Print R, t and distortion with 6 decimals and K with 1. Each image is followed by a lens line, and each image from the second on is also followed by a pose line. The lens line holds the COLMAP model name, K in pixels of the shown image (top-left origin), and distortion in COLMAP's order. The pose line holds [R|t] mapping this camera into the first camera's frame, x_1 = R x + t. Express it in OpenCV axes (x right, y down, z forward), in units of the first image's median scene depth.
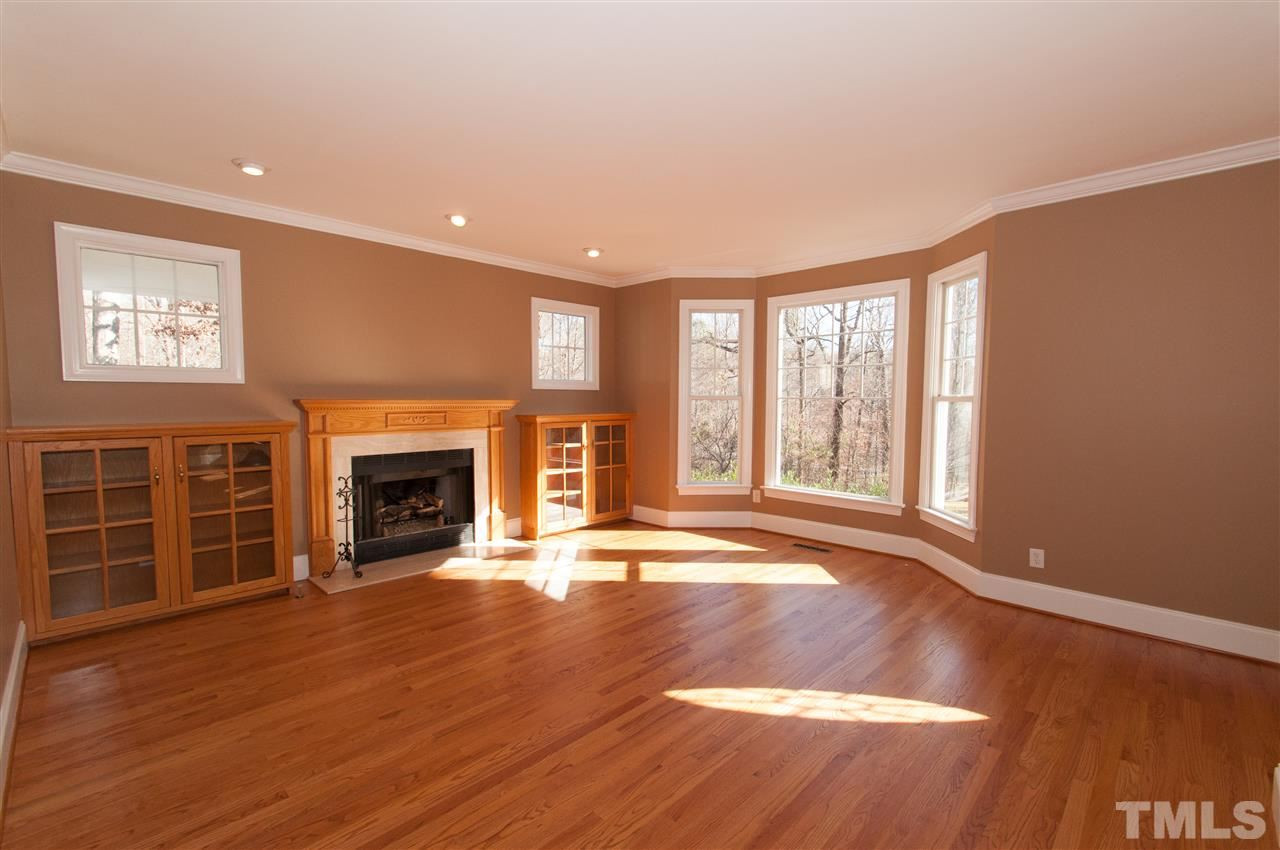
lens RADIAL K [[557.8, 0, 641.8], [0, 557.8, 426.5], [0, 0, 1]] dist [-0.003038, -0.000071]
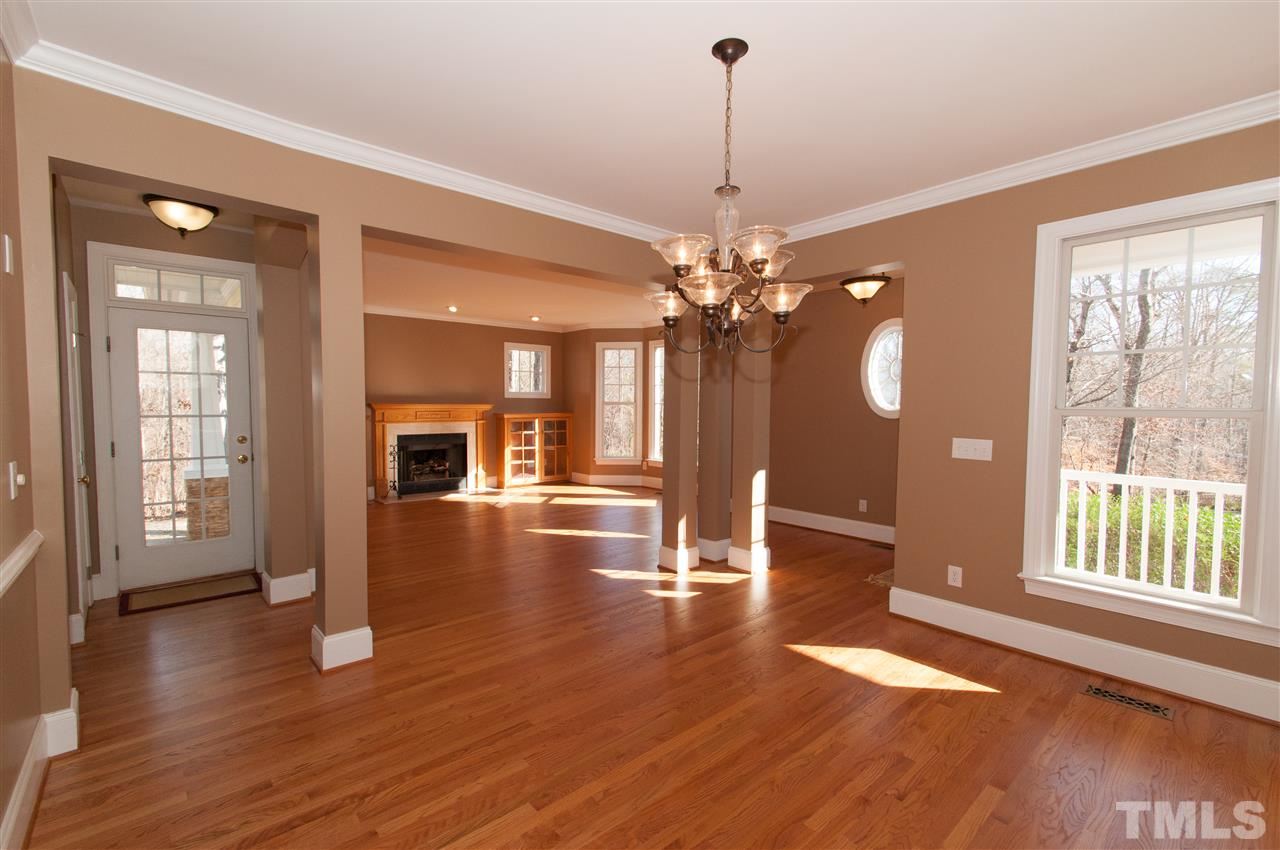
lens RADIAL K [[557.8, 0, 639.6], [0, 557.8, 429.1], [0, 0, 1]] dist [-0.003038, -0.000071]
pose [[0.996953, 0.005856, -0.077789, 0.328961], [-0.006277, 0.999967, -0.005170, 0.030596], [0.077756, 0.005642, 0.996956, -0.605042]]
